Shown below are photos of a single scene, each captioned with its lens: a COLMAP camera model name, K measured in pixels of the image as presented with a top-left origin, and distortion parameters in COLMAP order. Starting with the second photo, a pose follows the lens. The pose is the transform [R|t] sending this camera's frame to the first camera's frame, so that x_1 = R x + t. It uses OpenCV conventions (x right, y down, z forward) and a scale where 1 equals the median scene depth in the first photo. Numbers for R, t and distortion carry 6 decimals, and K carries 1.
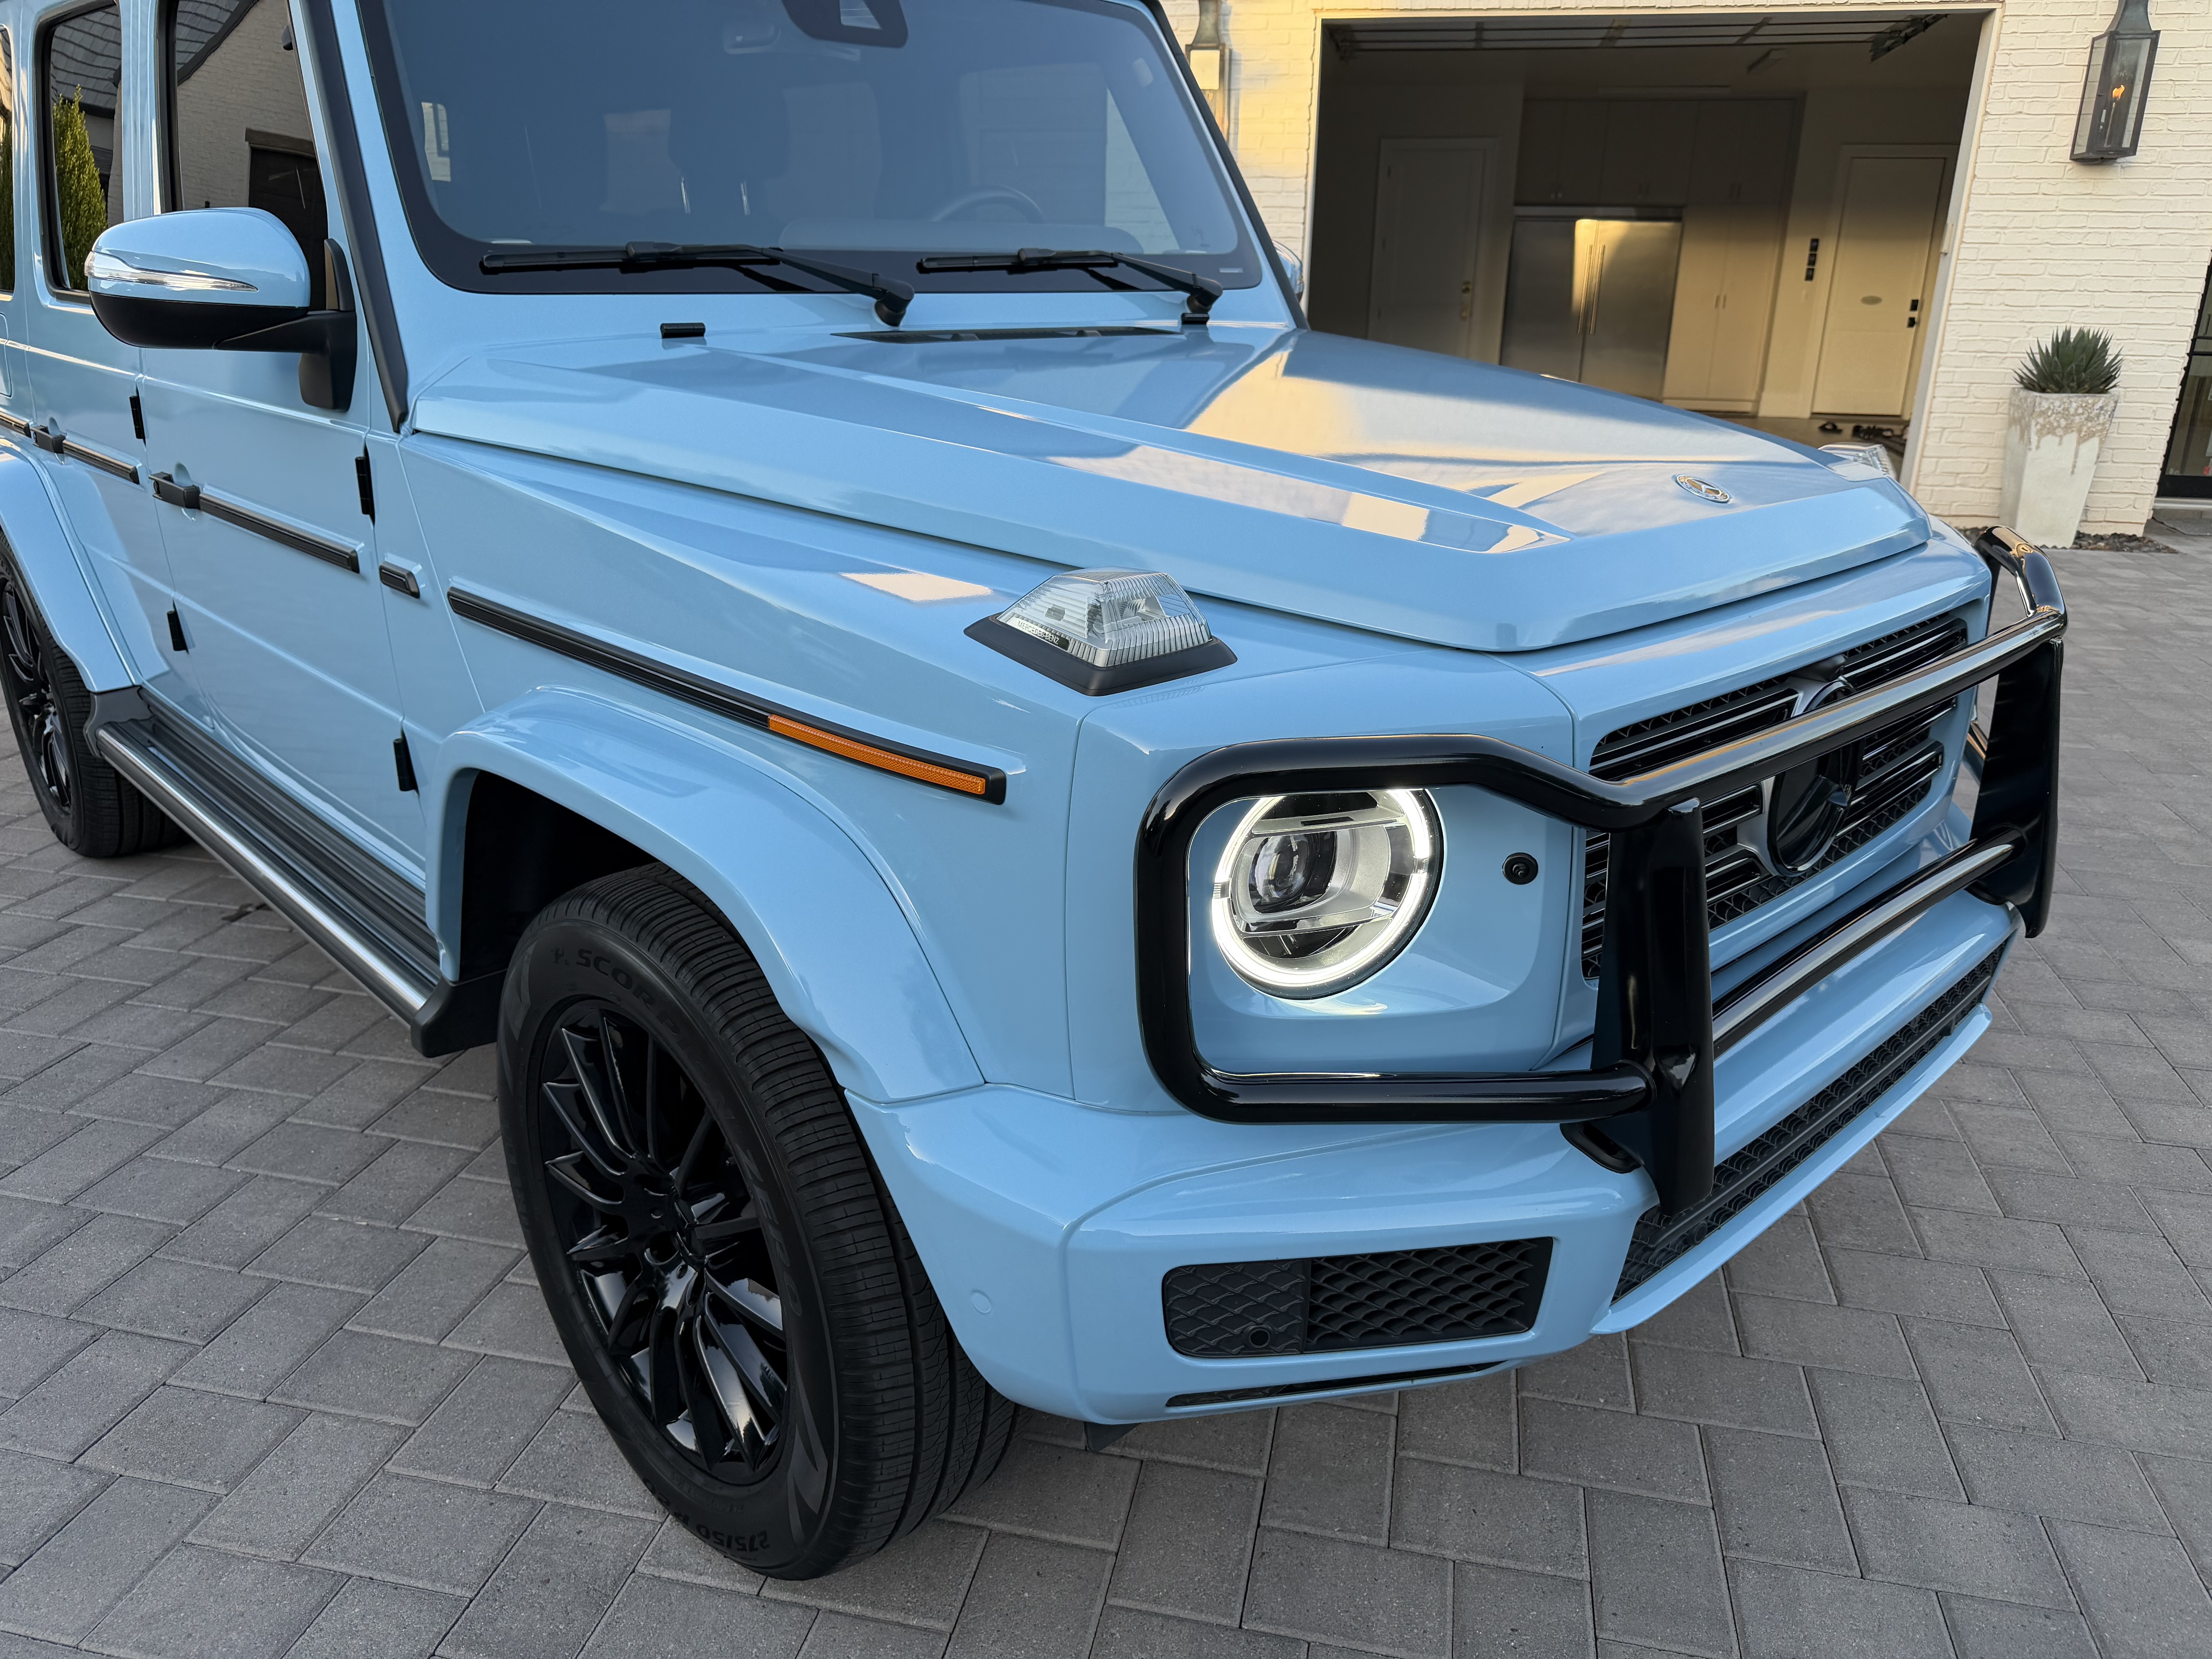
lens RADIAL K [[1581.3, 0, 1092.4], [0, 1581.3, 854.2], [0, 0, 1]] dist [-0.004755, -0.000050]
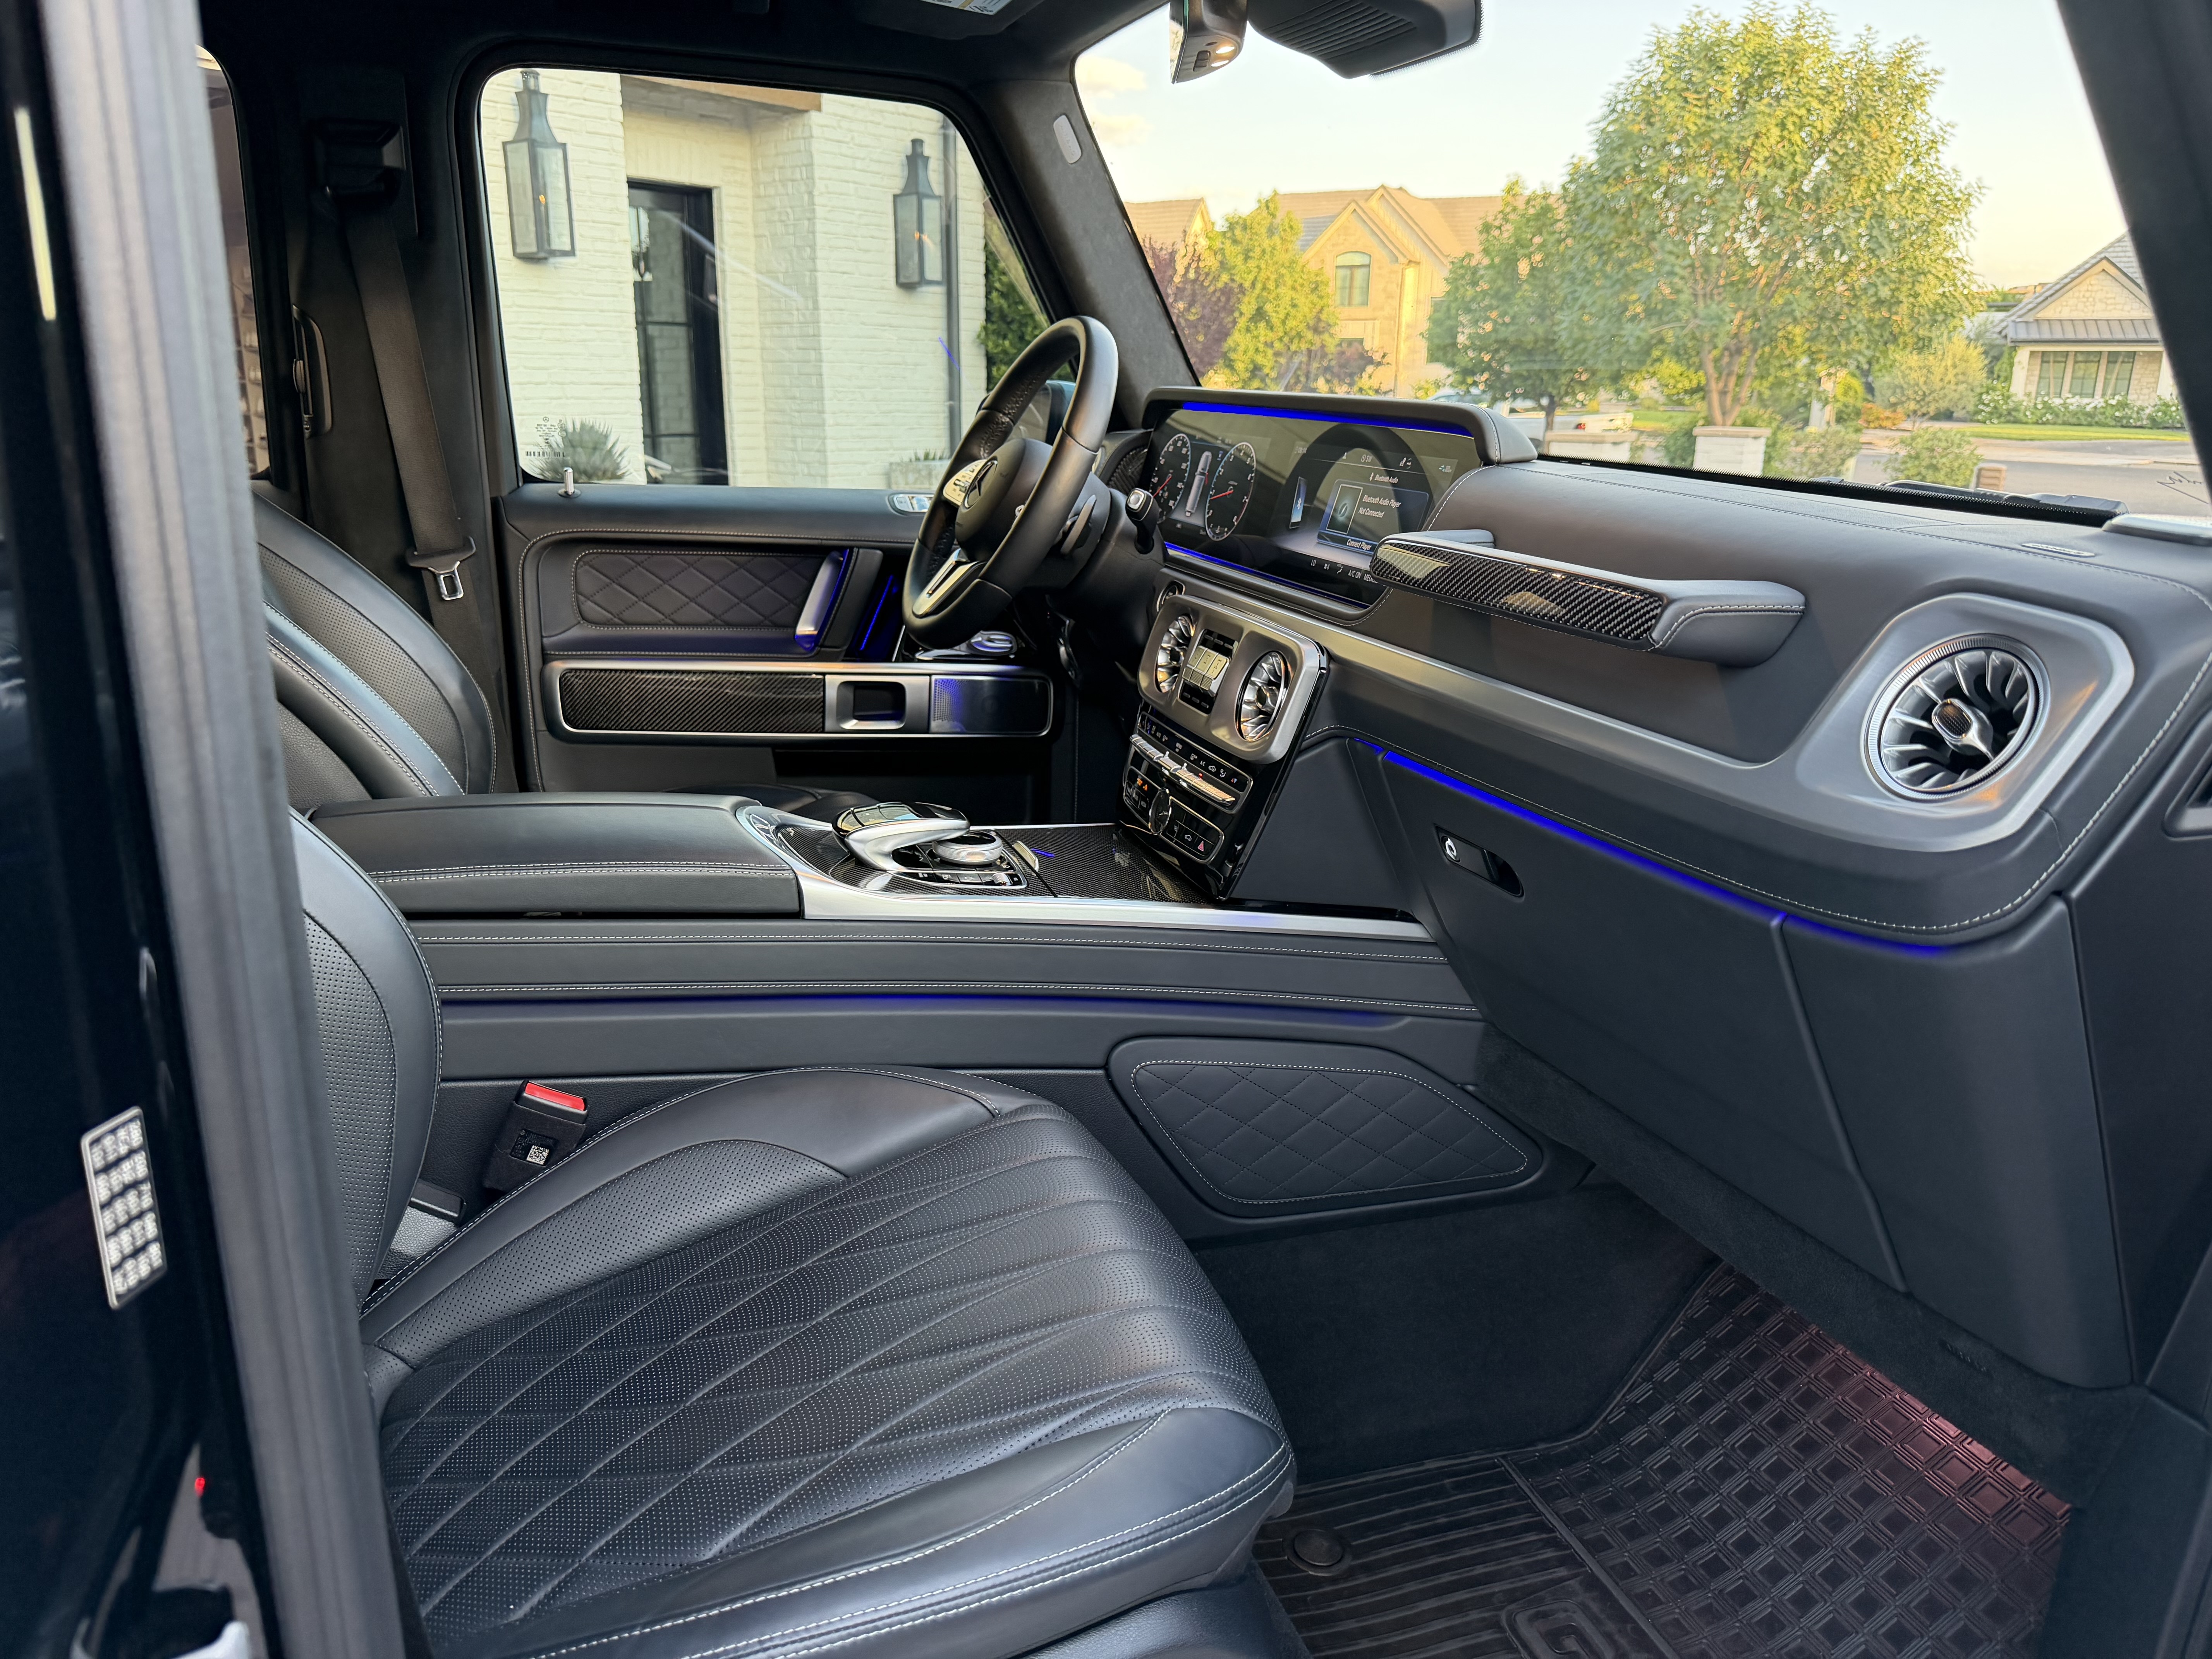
lens RADIAL K [[1590.5, 0, 1153.7], [0, 1590.5, 826.1], [0, 0, 1]] dist [-0.012471, 0.002931]
pose [[0.391440, -0.260133, 0.882669, -0.562152], [0.306291, 0.941348, 0.141594, -0.331139], [-0.867733, 0.214928, 0.448158, 0.767028]]
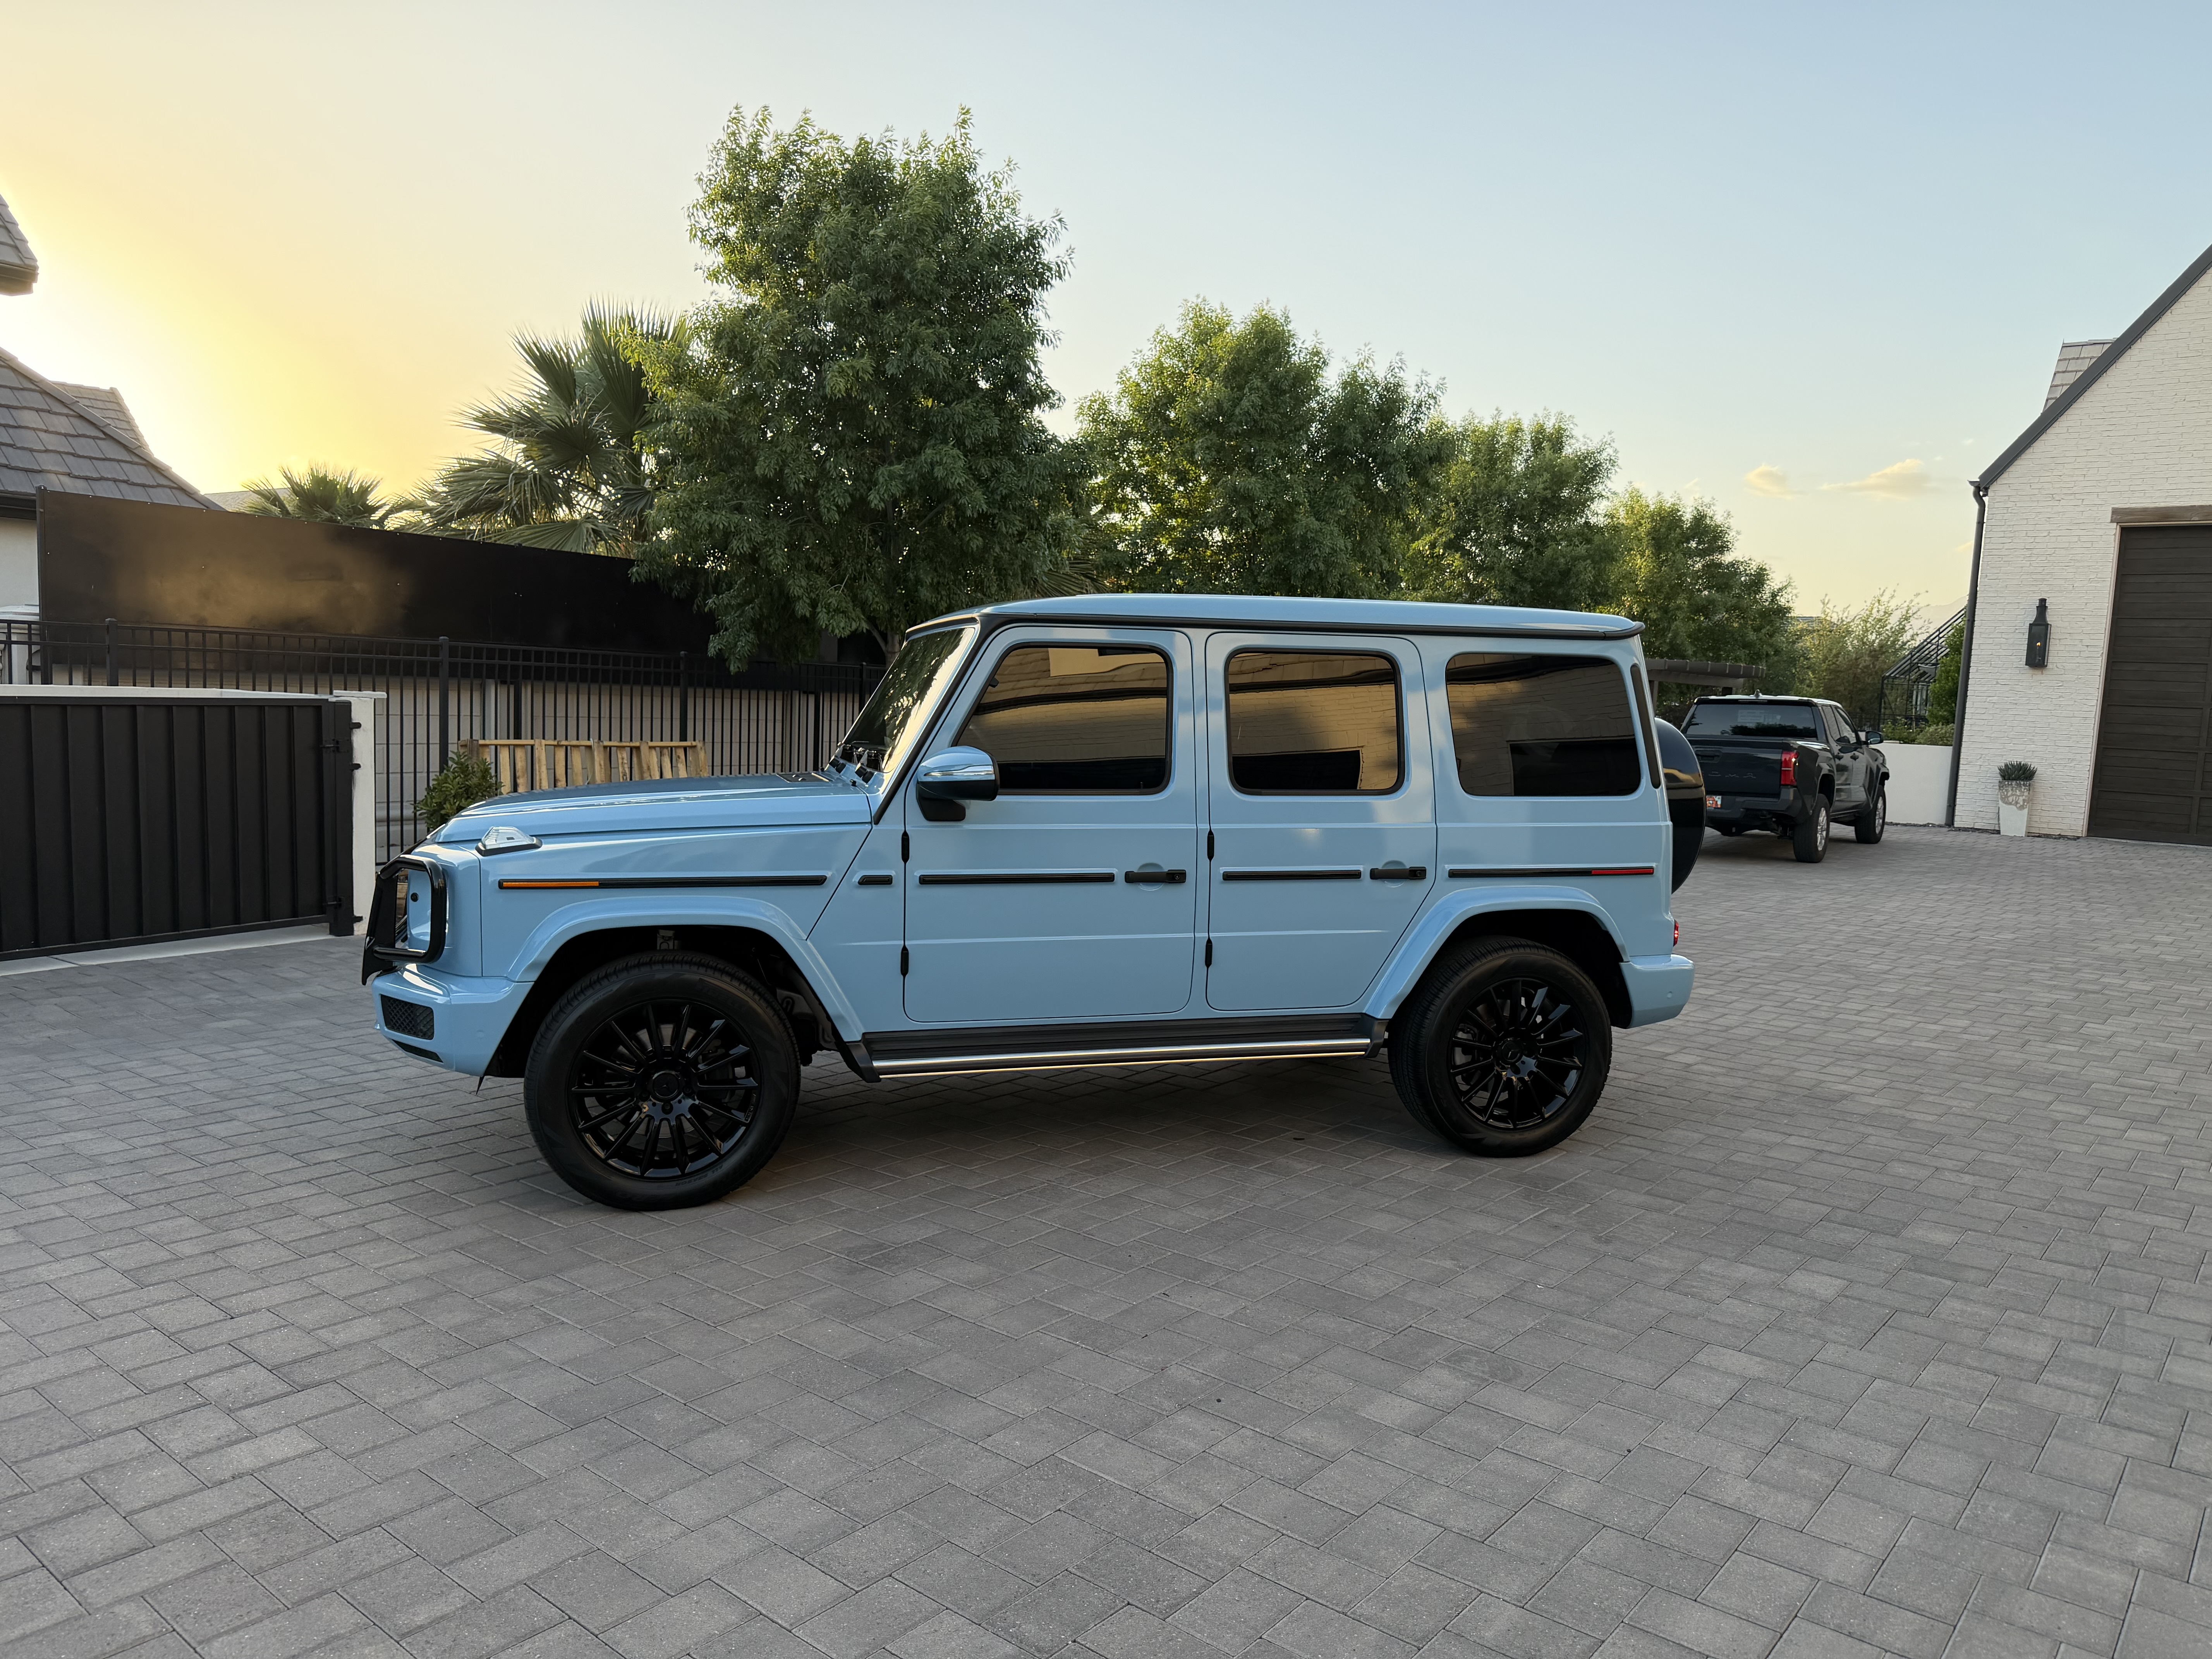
lens RADIAL K [[1541.0, 0, 1106.0], [0, 1541.0, 829.5], [0, 0, 1]] dist [0.036760, -0.049599]
pose [[-0.448223, 0.047263, -0.892671, 1.526792], [-0.349313, 0.909943, 0.223573, -0.773594], [0.822847, 0.412032, -0.391348, 1.906890]]
